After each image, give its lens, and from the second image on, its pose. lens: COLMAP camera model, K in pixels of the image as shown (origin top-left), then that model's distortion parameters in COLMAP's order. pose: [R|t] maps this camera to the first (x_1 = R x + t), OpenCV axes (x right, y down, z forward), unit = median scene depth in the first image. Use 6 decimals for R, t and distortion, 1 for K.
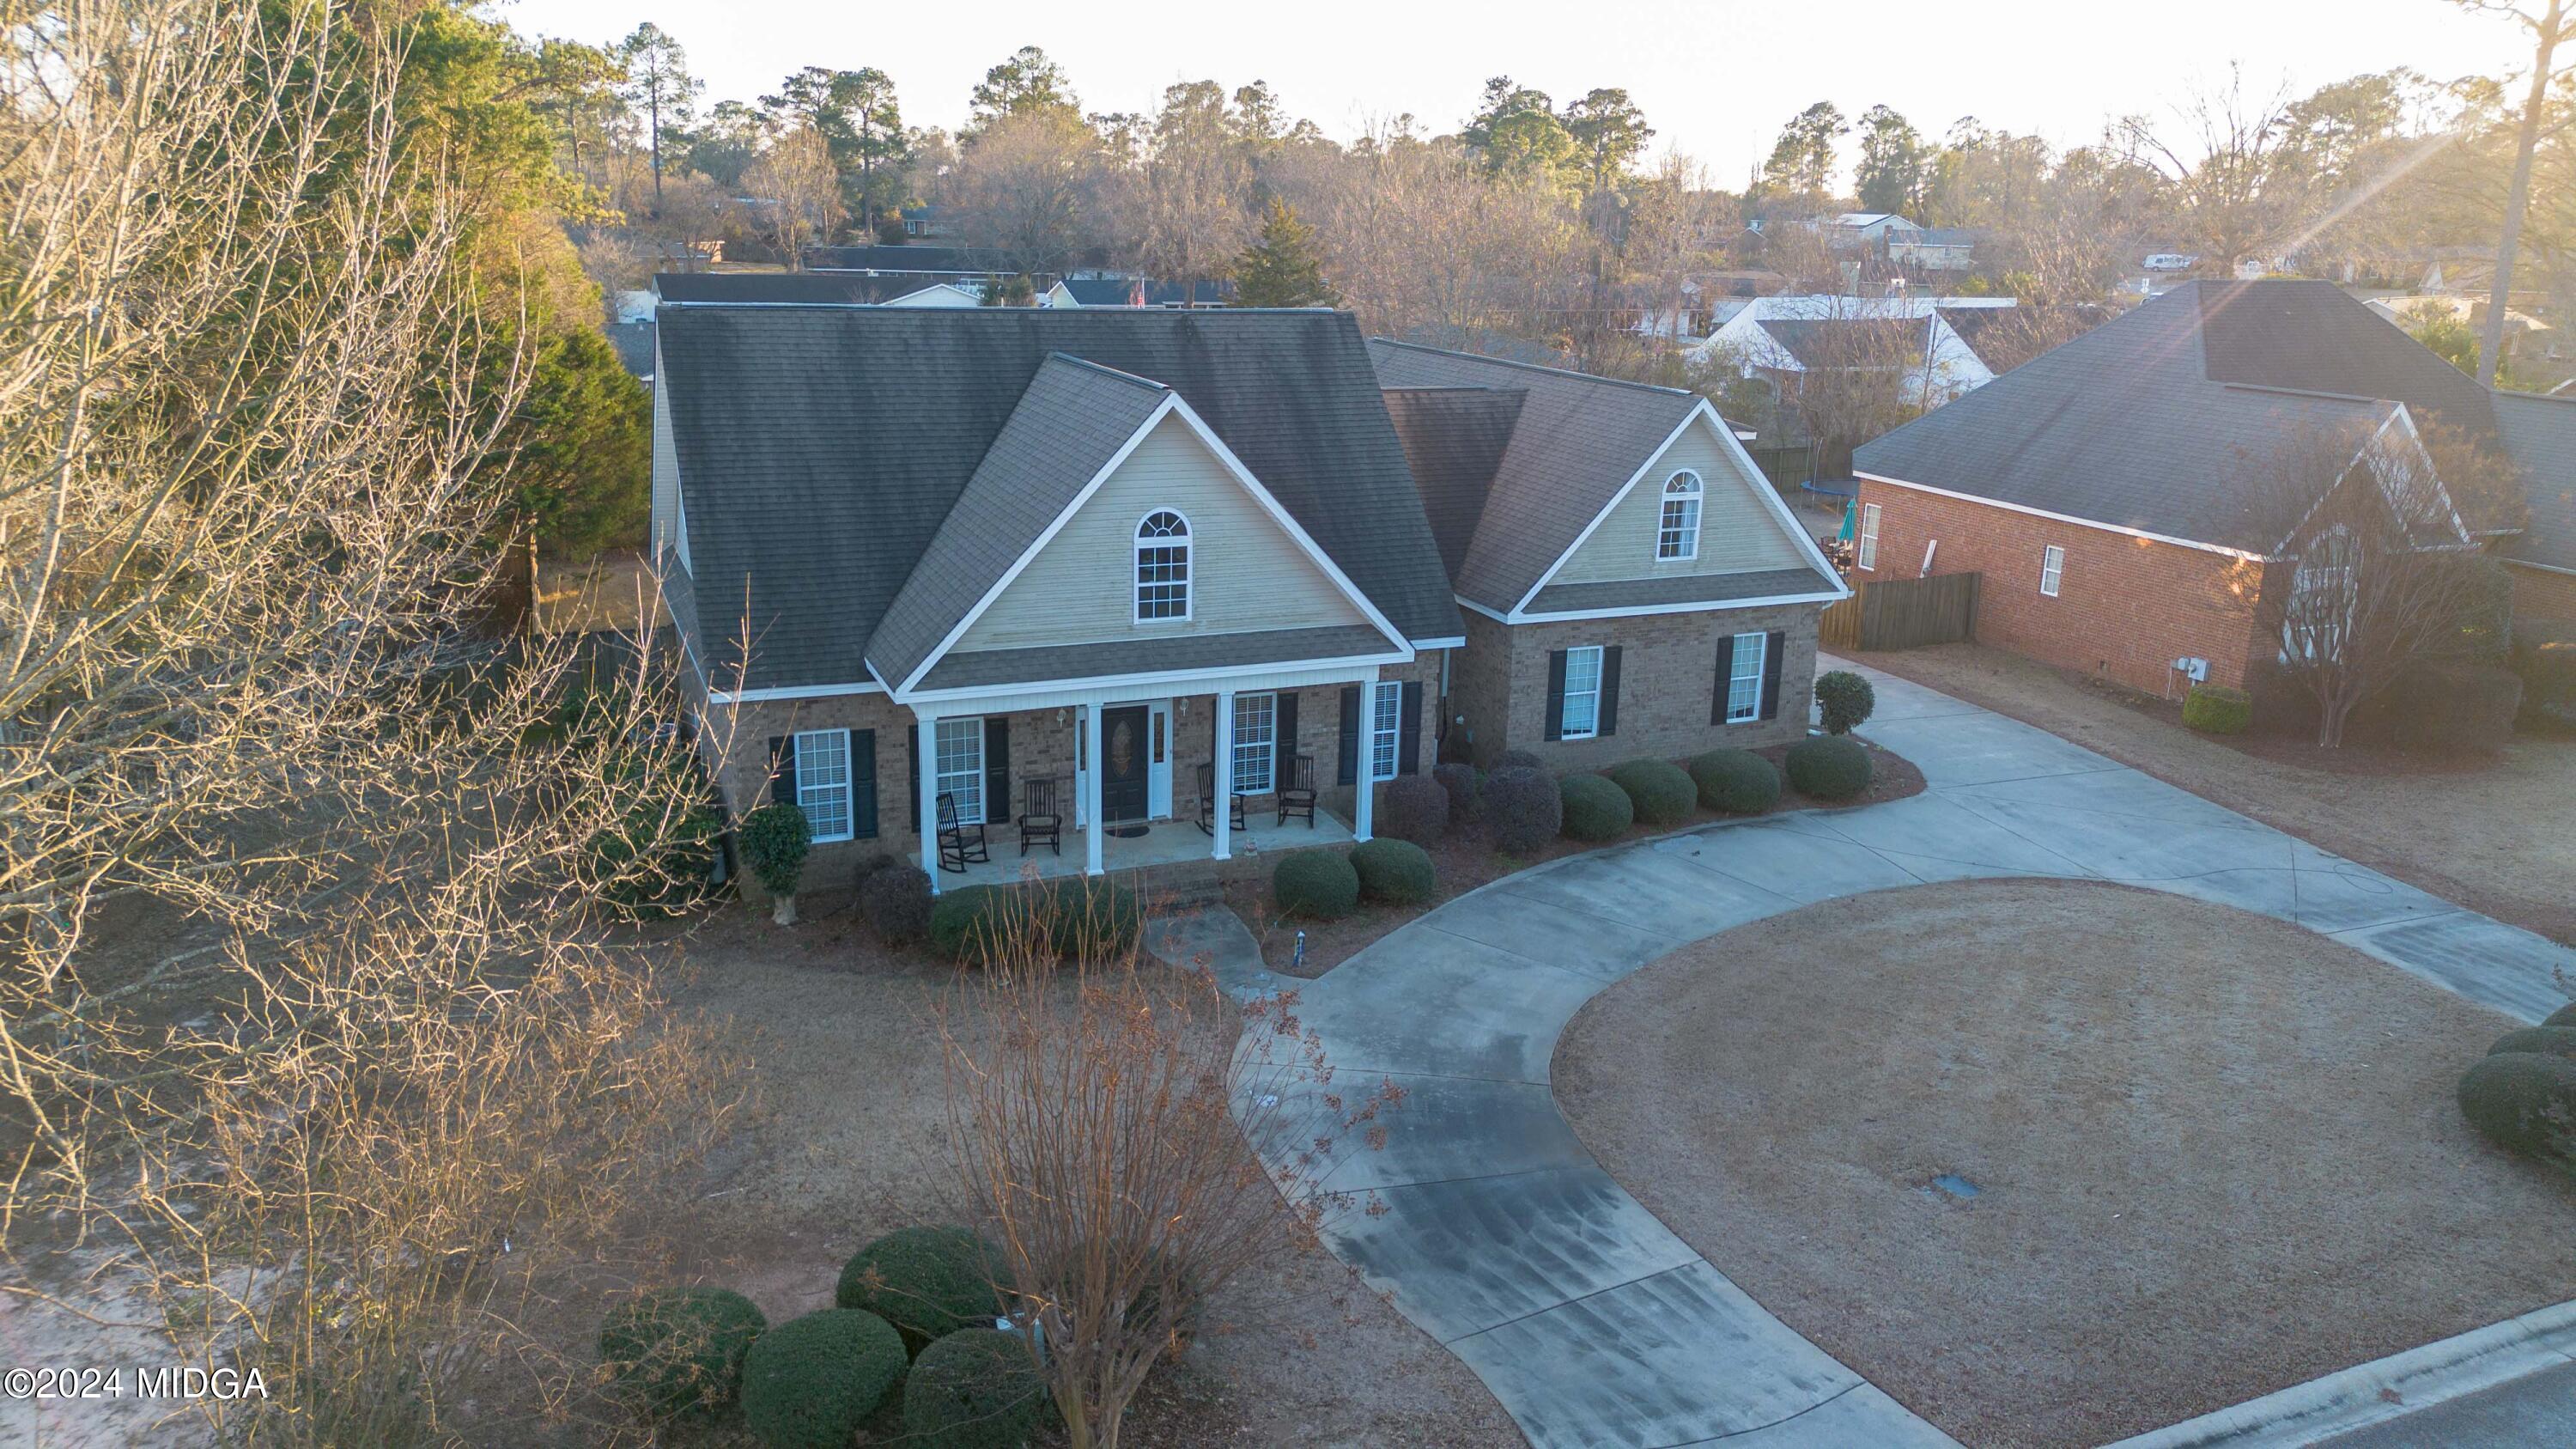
lens RADIAL K [[1807.5, 0, 1288.6], [0, 1807.5, 725.9], [0, 0, 1]] dist [0.076668, -0.058490]
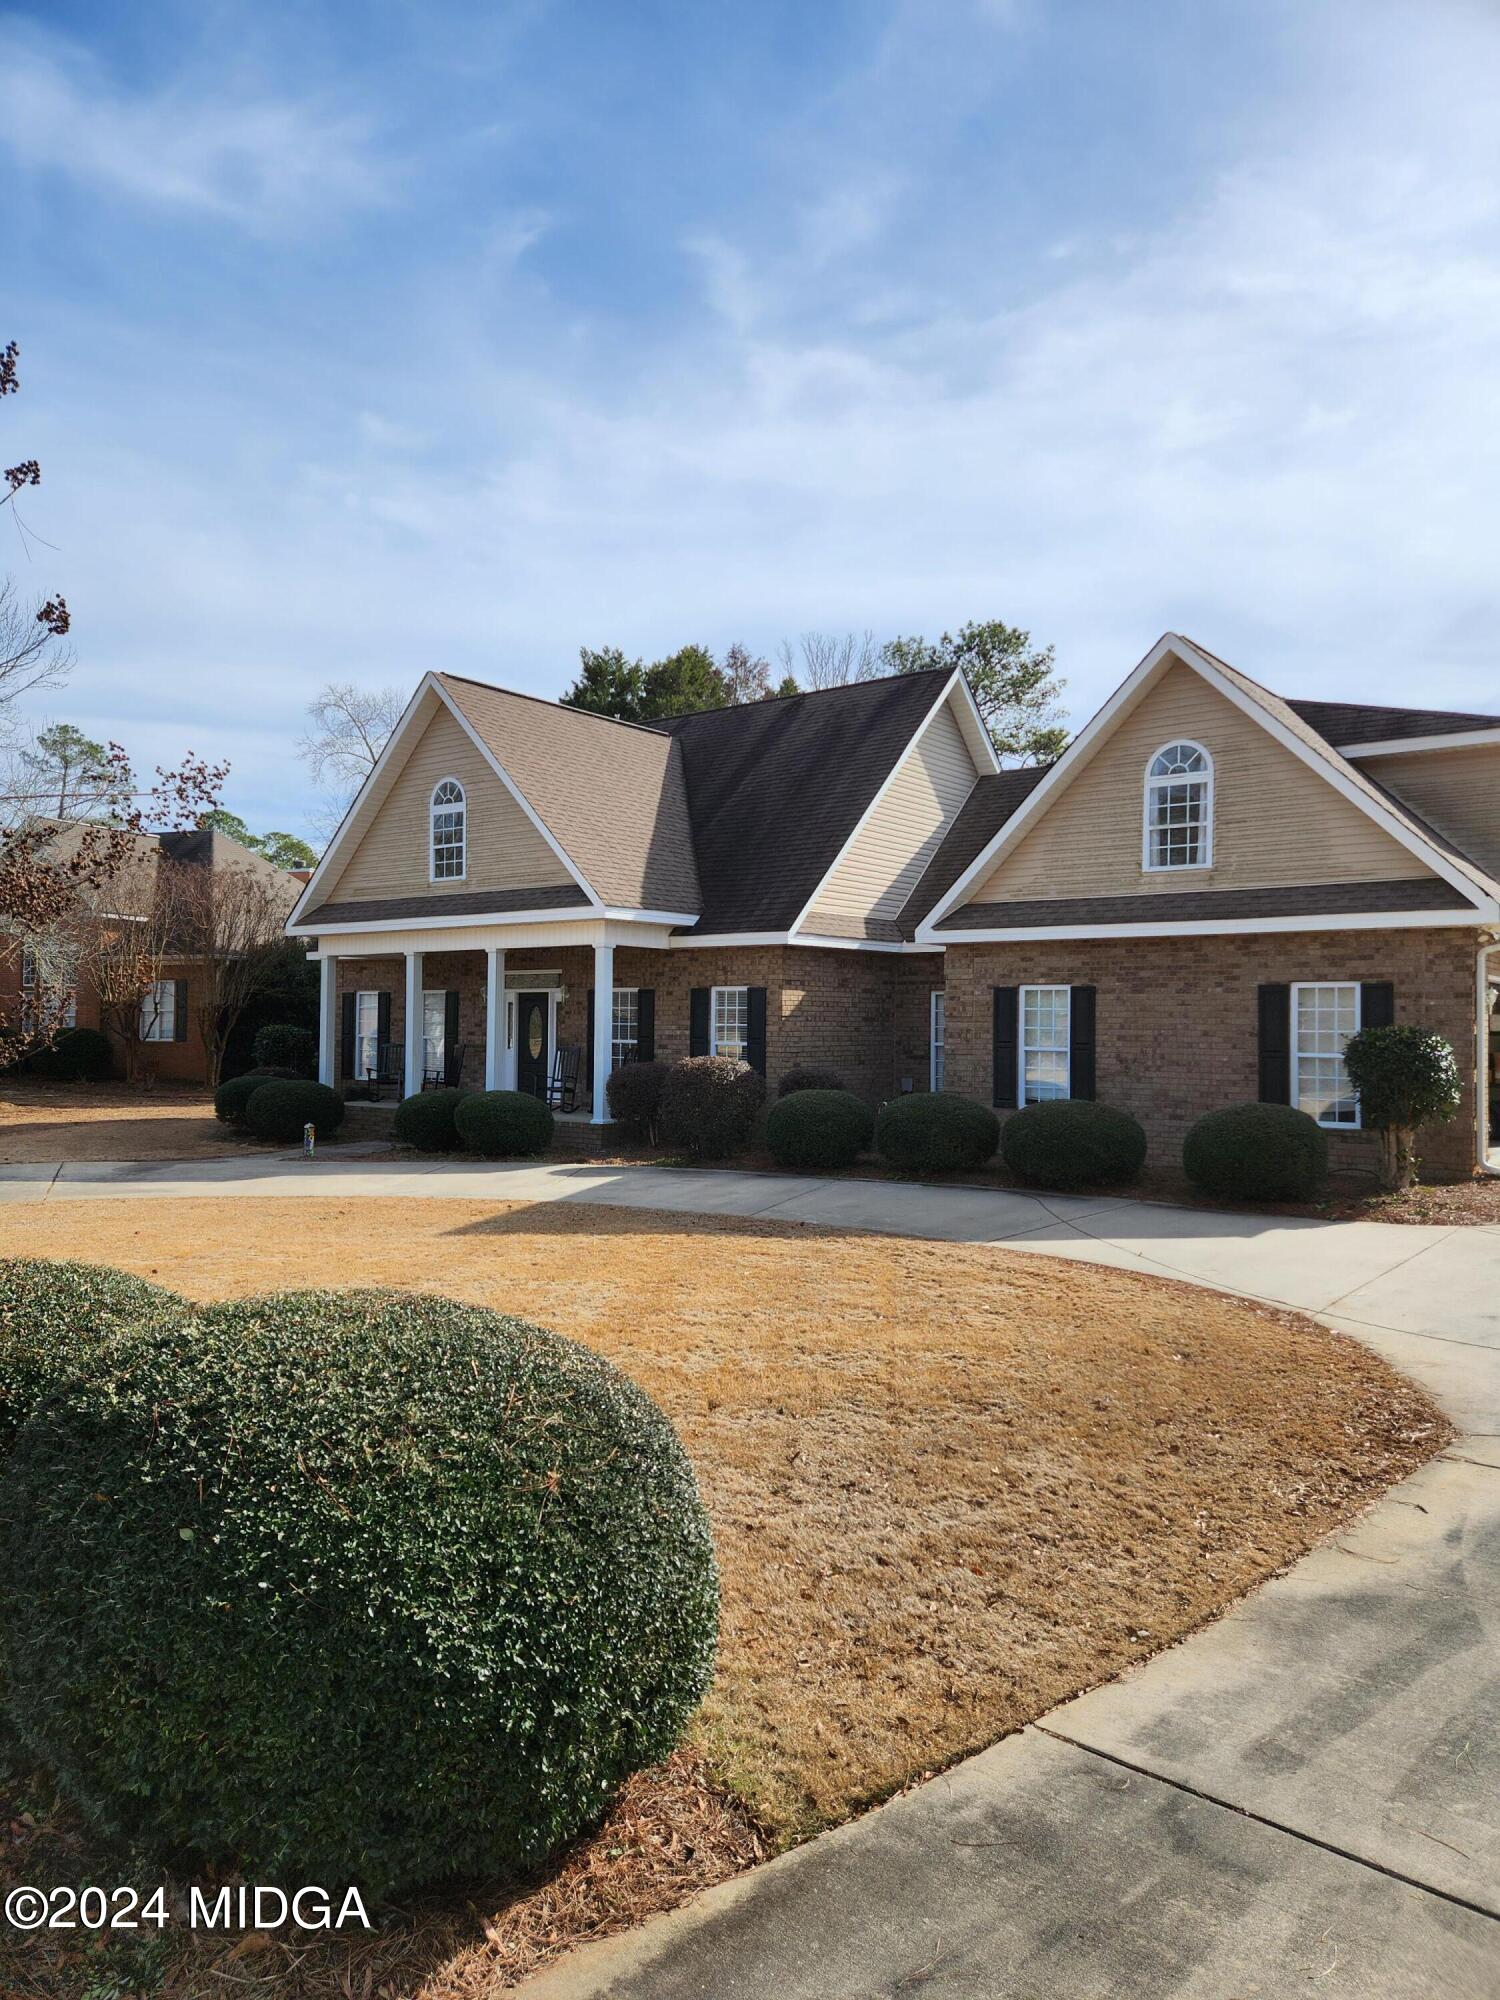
lens RADIAL K [[1322.3, 0, 749.4], [0, 1322.3, 1005.0], [0, 0, 1]] dist [0.088873, -0.070744]
pose [[0.480553, -0.035440, -0.876249, 0.659092], [-0.242025, 0.955019, -0.171358, 0.100203], [0.842907, 0.294420, 0.450360, 0.715648]]
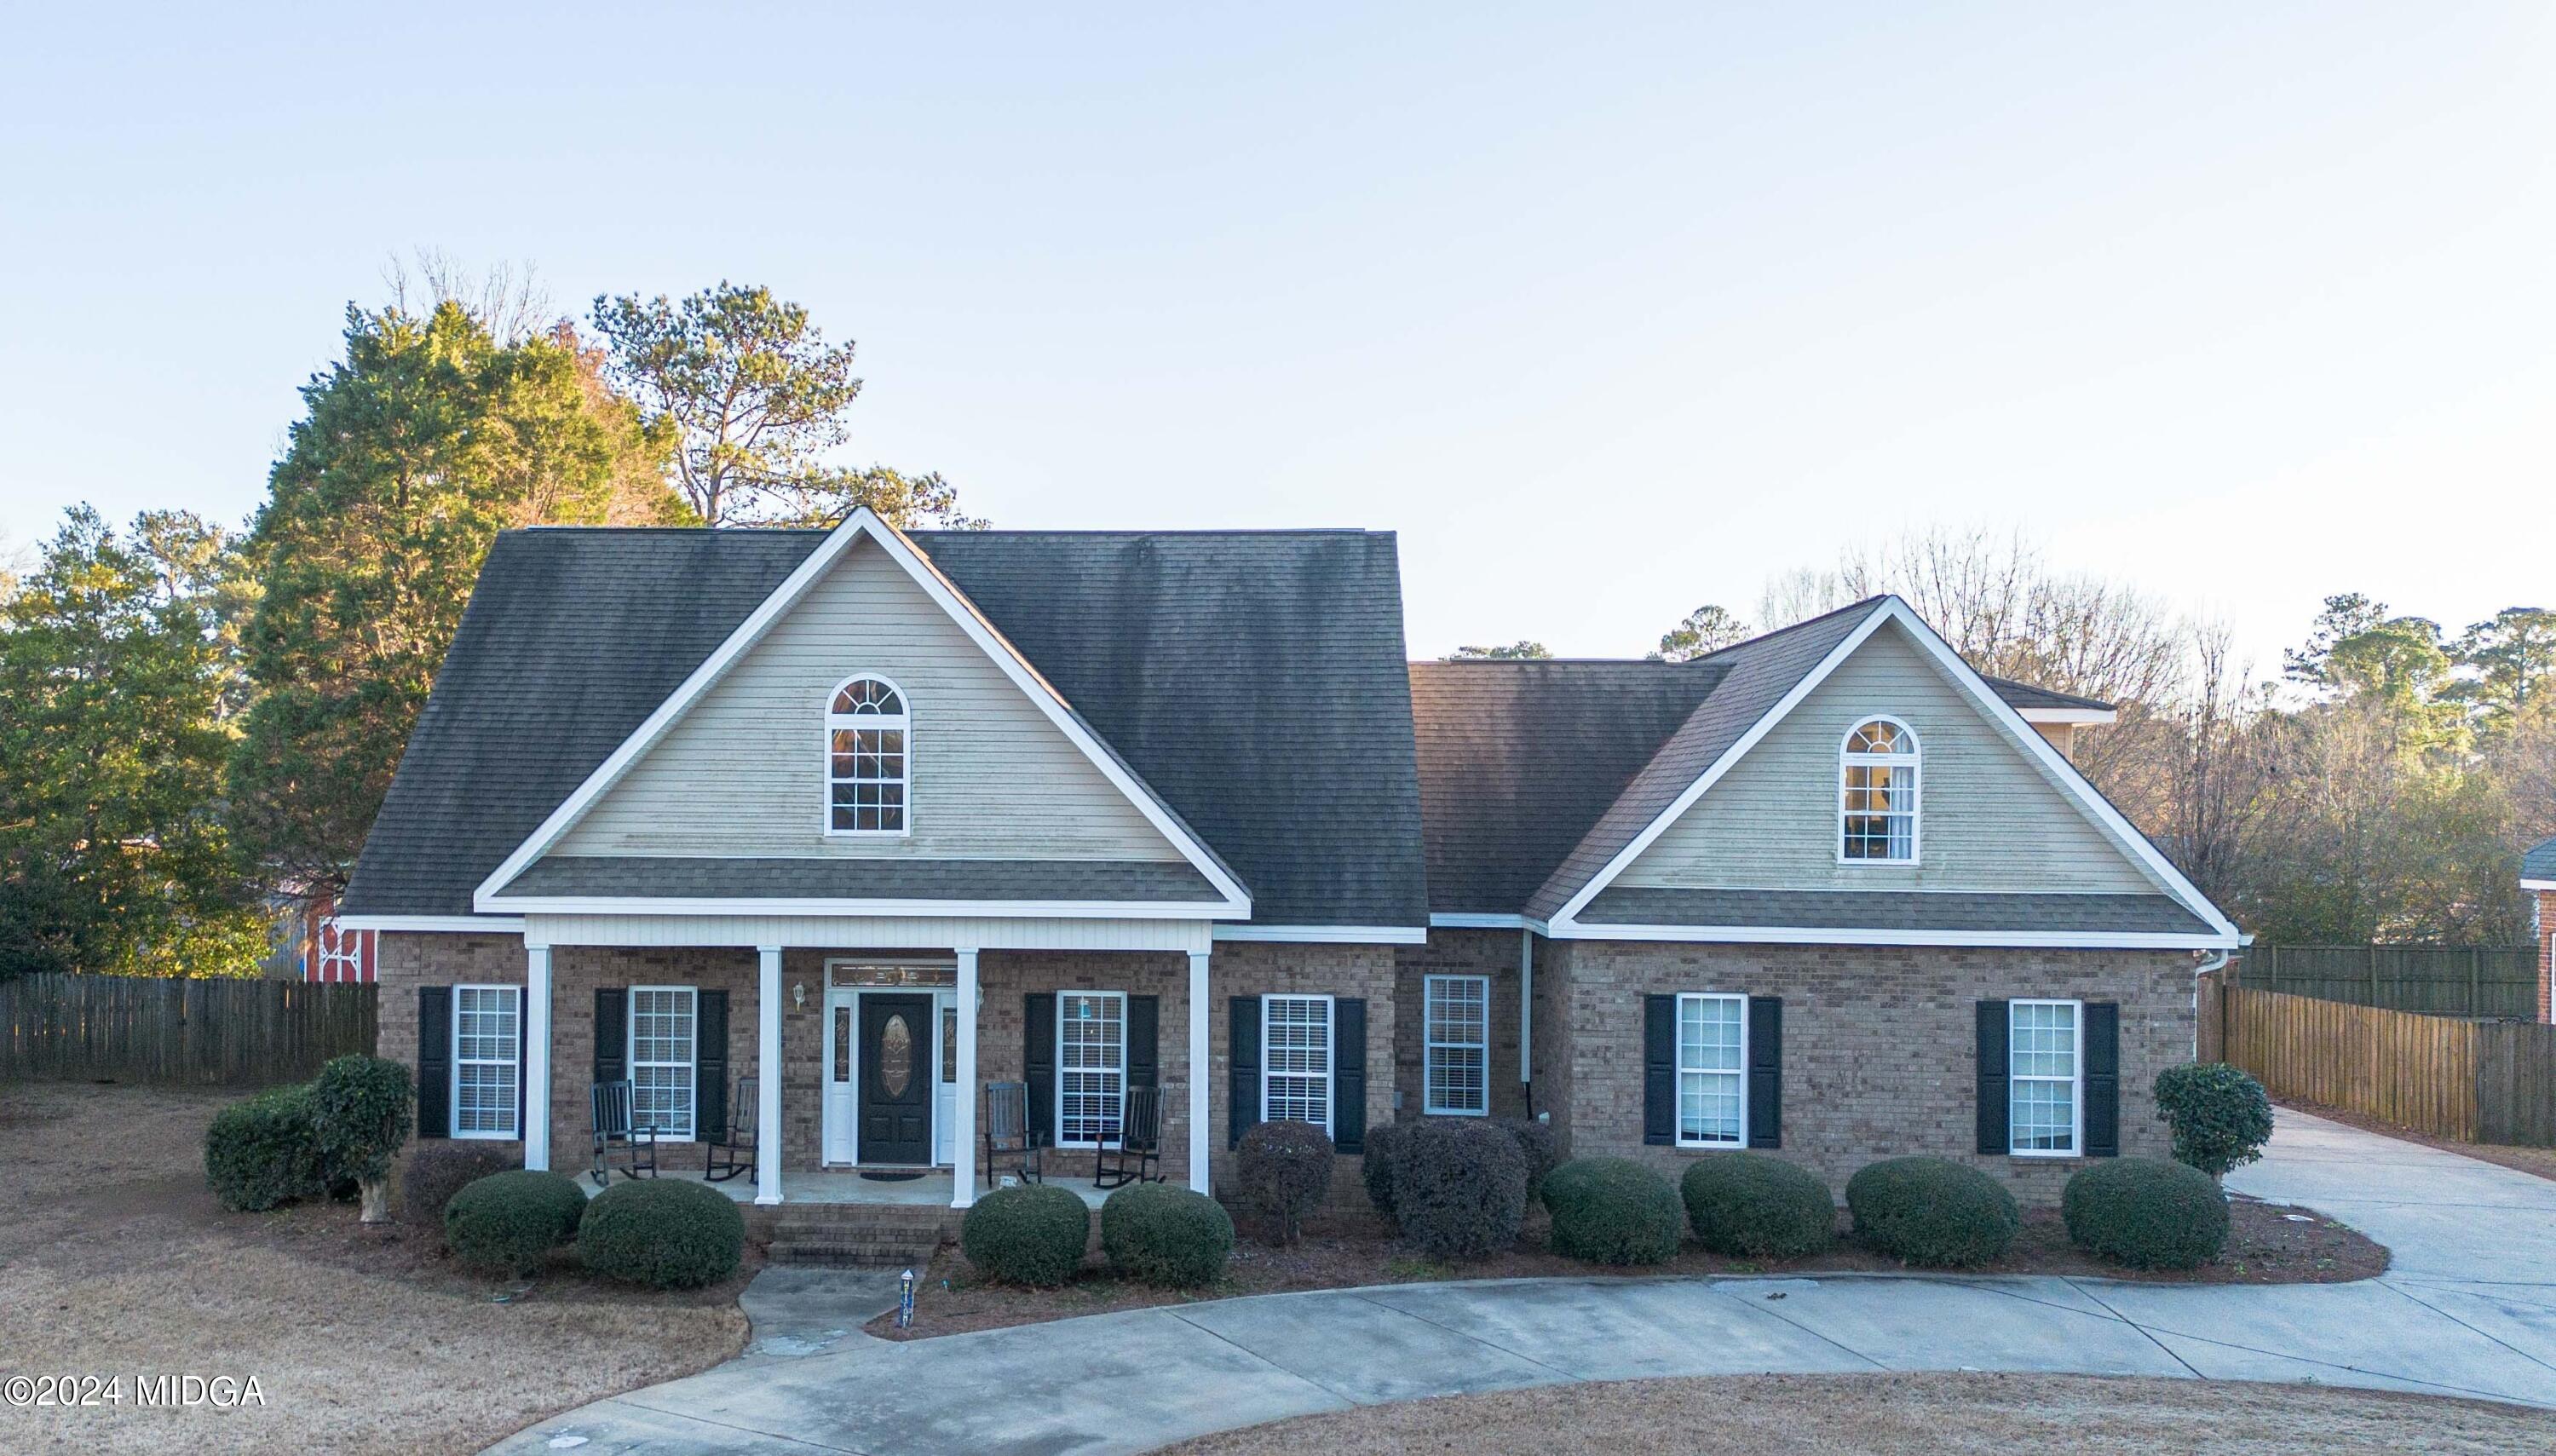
lens RADIAL K [[2097.3, 0, 1070.2], [0, 2097.3, 804.0], [0, 0, 1]] dist [0.056871, -0.051298]
pose [[0.887837, -0.020308, -0.459710, 0.335900], [-0.113881, 0.958252, -0.262269, 0.121417], [0.445844, 0.285204, 0.848459, 0.296006]]
